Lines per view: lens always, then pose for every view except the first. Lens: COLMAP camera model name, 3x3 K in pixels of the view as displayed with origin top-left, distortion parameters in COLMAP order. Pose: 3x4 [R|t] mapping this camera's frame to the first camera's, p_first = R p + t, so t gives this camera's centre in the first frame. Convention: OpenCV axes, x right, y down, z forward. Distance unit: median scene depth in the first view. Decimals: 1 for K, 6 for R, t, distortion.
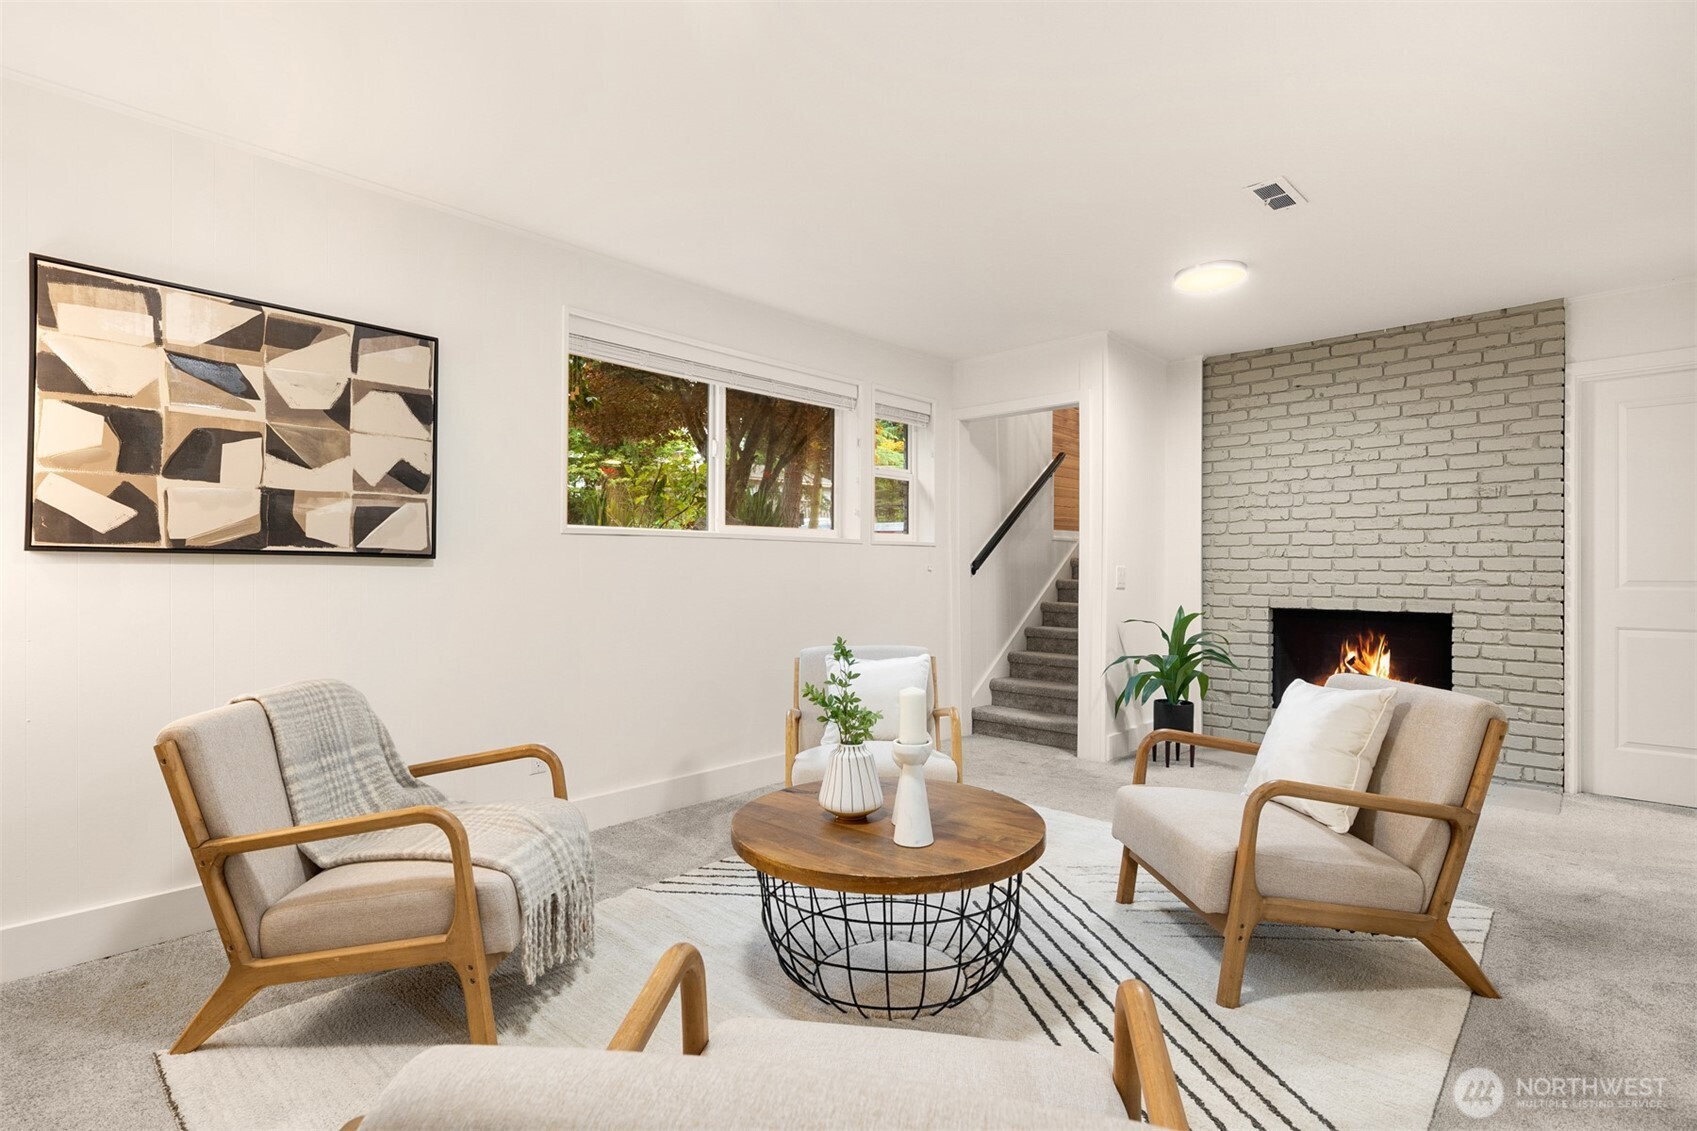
lens RADIAL K [[820.7, 0, 836.1], [0, 820.7, 589.2], [0, 0, 1]] dist [0.000263, -0.000582]
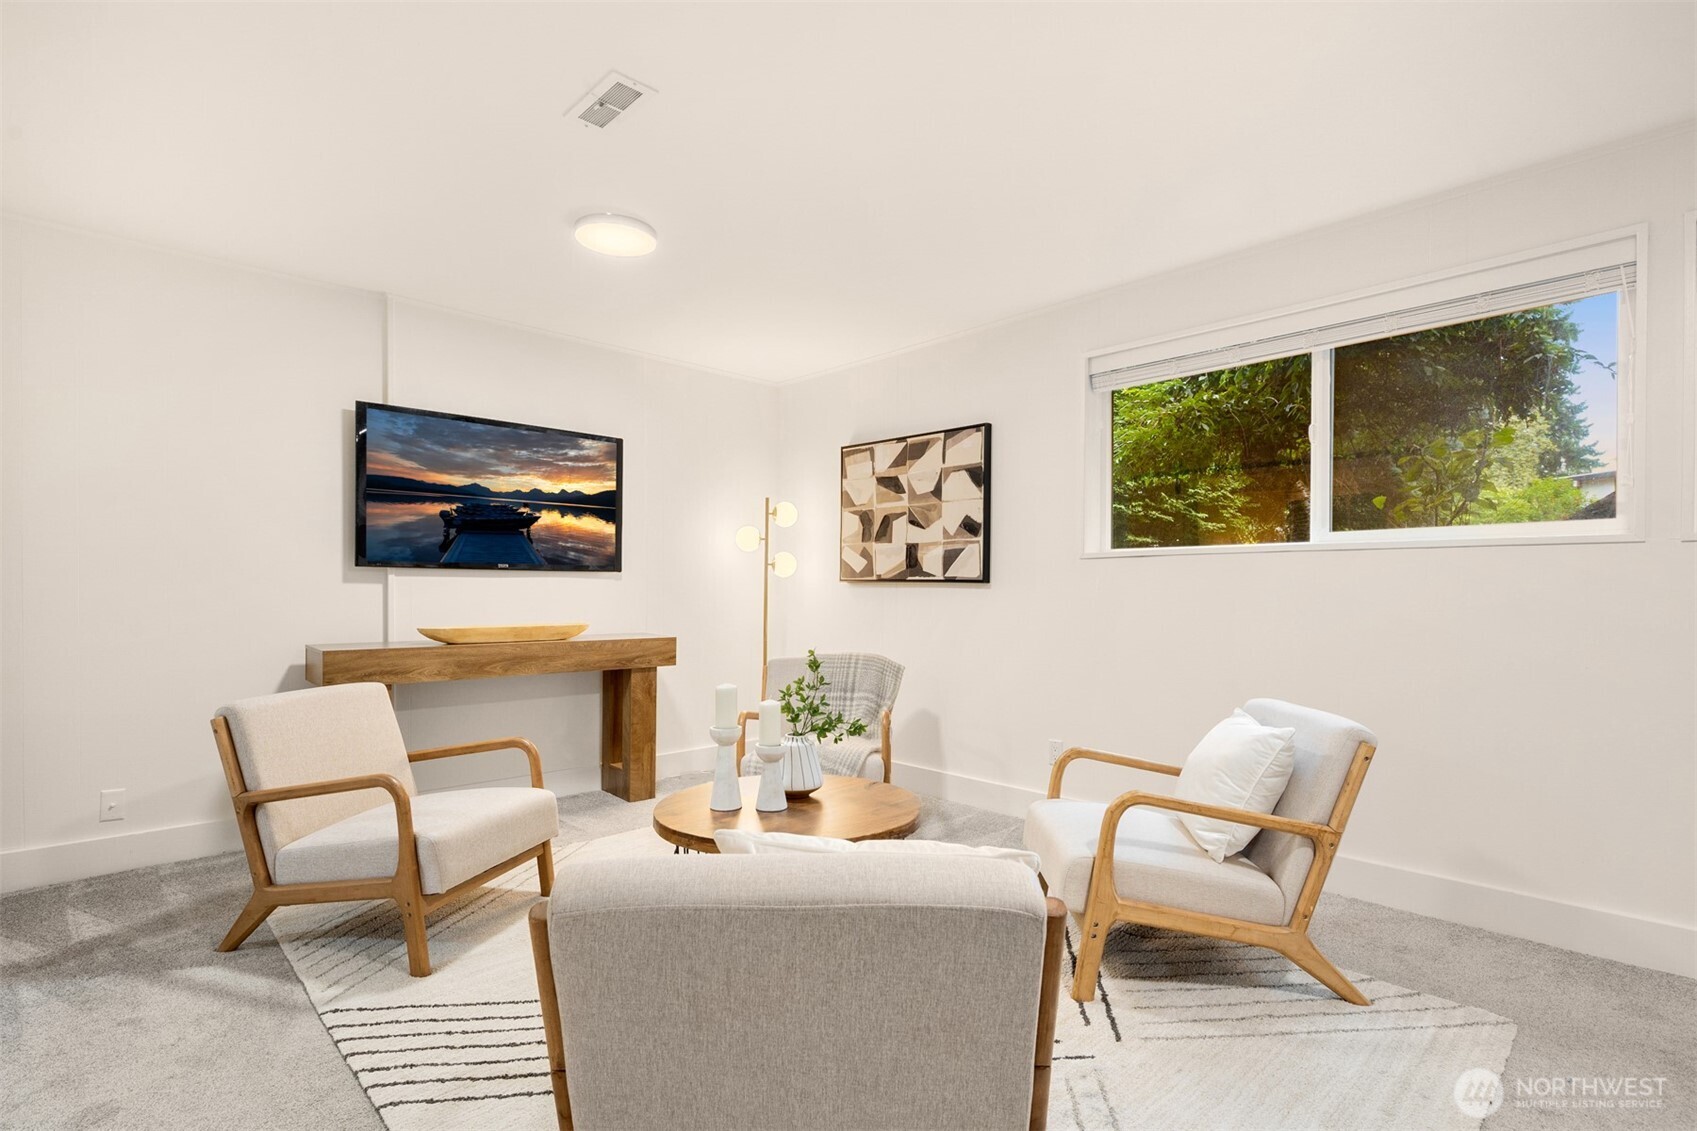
lens RADIAL K [[820.7, 0, 836.1], [0, 820.7, 589.2], [0, 0, 1]] dist [0.000263, -0.000582]
pose [[-0.069242, 0.003273, -0.997595, 1.017972], [-0.022353, 0.999738, 0.004832, -0.031948], [0.997349, 0.022633, -0.069151, 0.958252]]
